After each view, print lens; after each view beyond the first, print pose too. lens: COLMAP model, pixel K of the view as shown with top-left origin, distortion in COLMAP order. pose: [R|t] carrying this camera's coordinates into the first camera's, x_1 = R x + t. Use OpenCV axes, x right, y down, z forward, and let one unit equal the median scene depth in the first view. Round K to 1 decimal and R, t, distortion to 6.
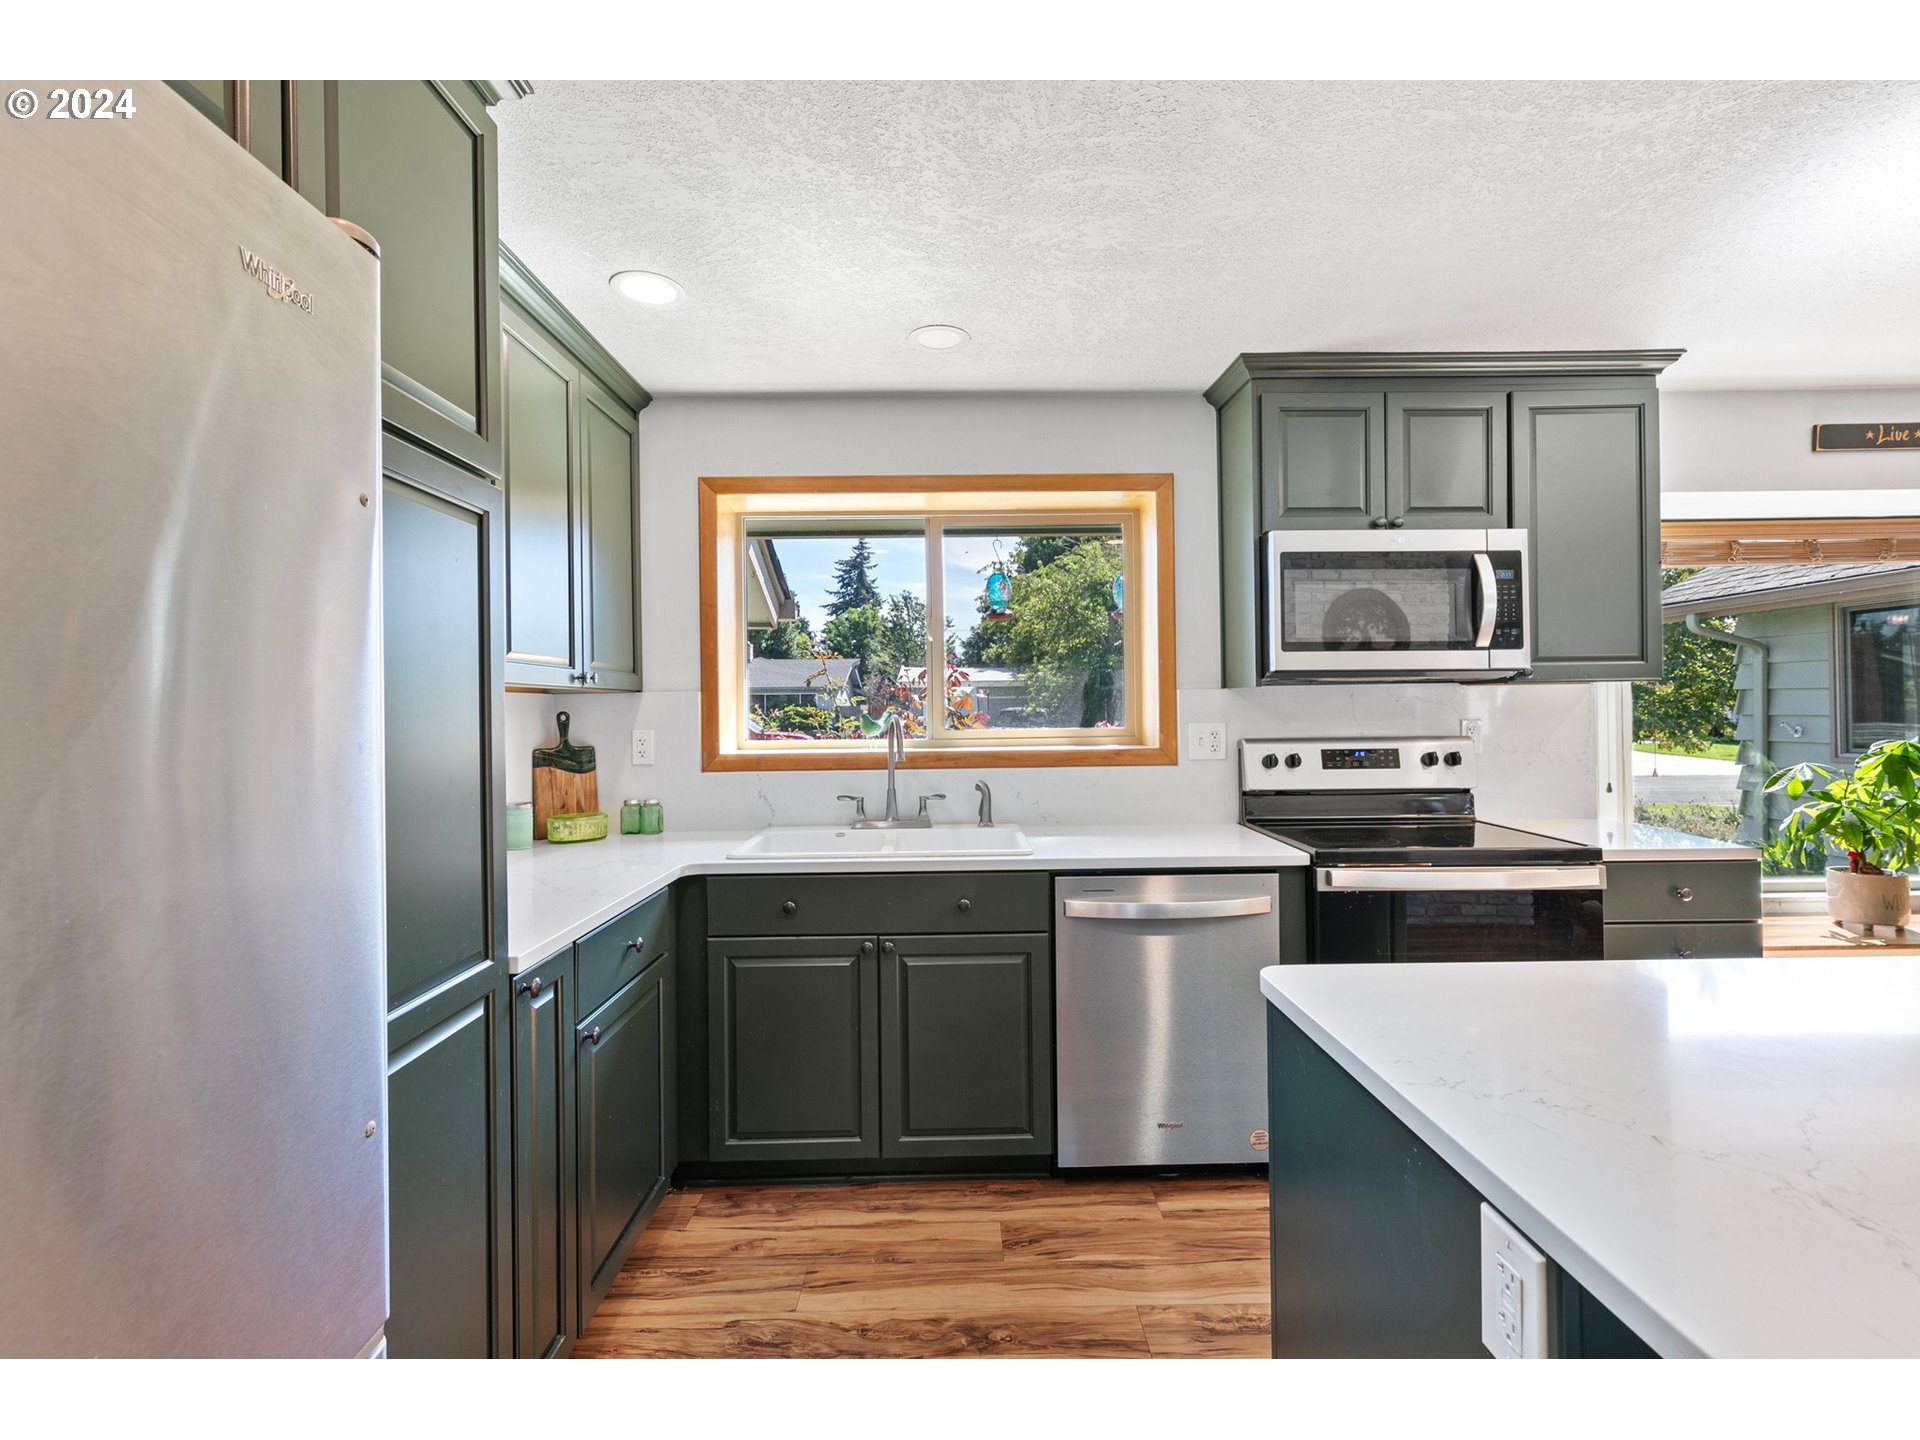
lens RADIAL K [[867.0, 0, 962.1], [0, 867.0, 713.0], [0, 0, 1]] dist [0.006204, -0.000409]
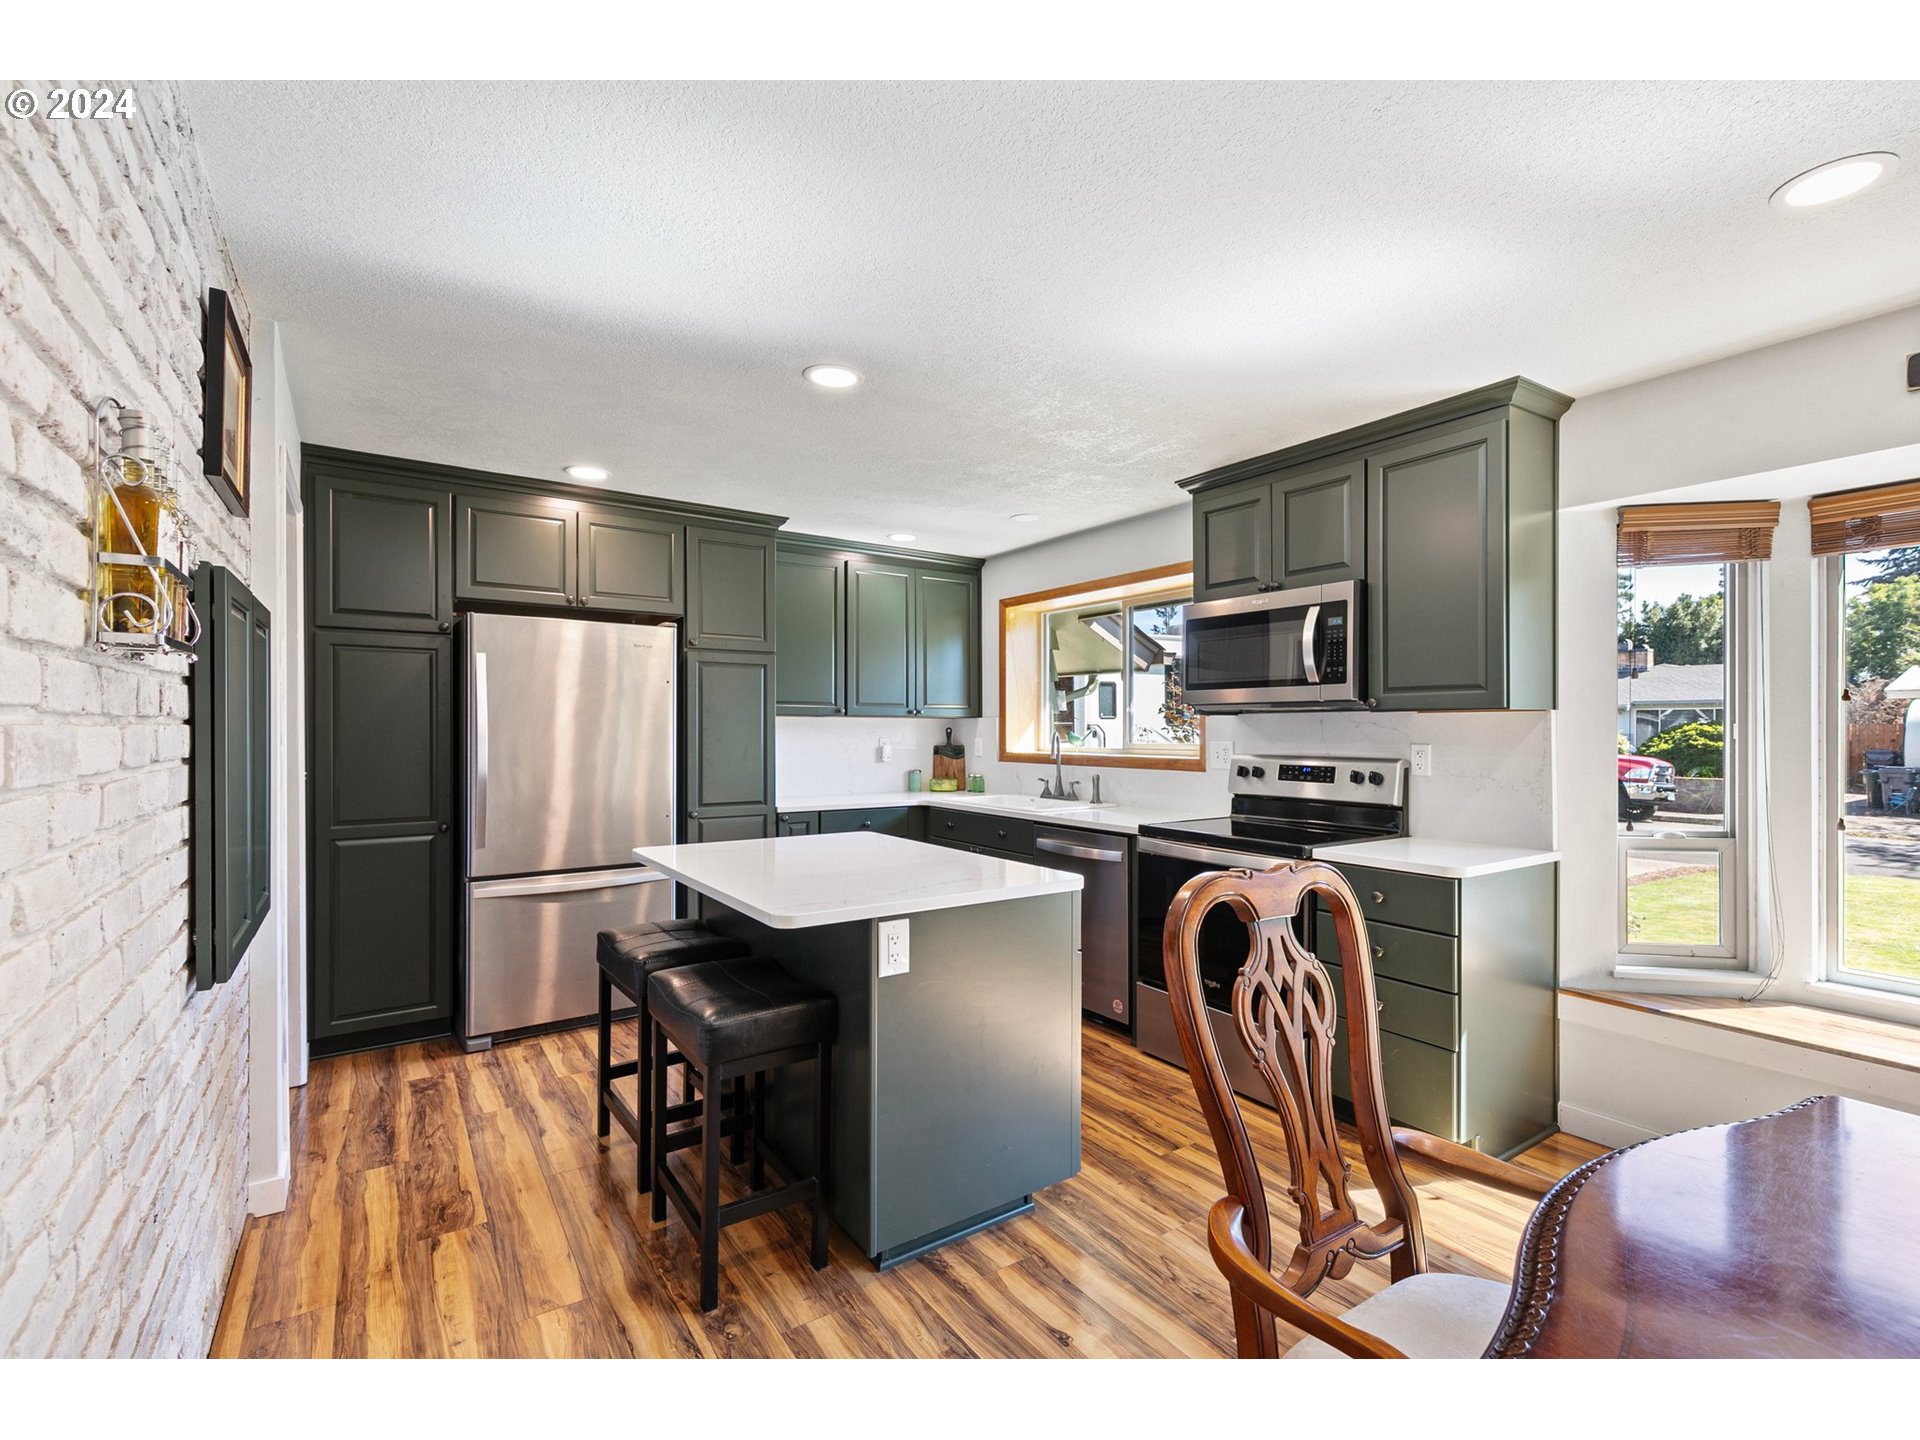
lens RADIAL K [[867.0, 0, 968.4], [0, 867.0, 733.6], [0, 0, 1]] dist [0.006204, -0.000409]
pose [[0.556704, 0.017922, -0.830518, 1.203899], [-0.012856, 0.999833, 0.012958, -0.013035], [0.830612, 0.003463, 0.556841, -0.071841]]
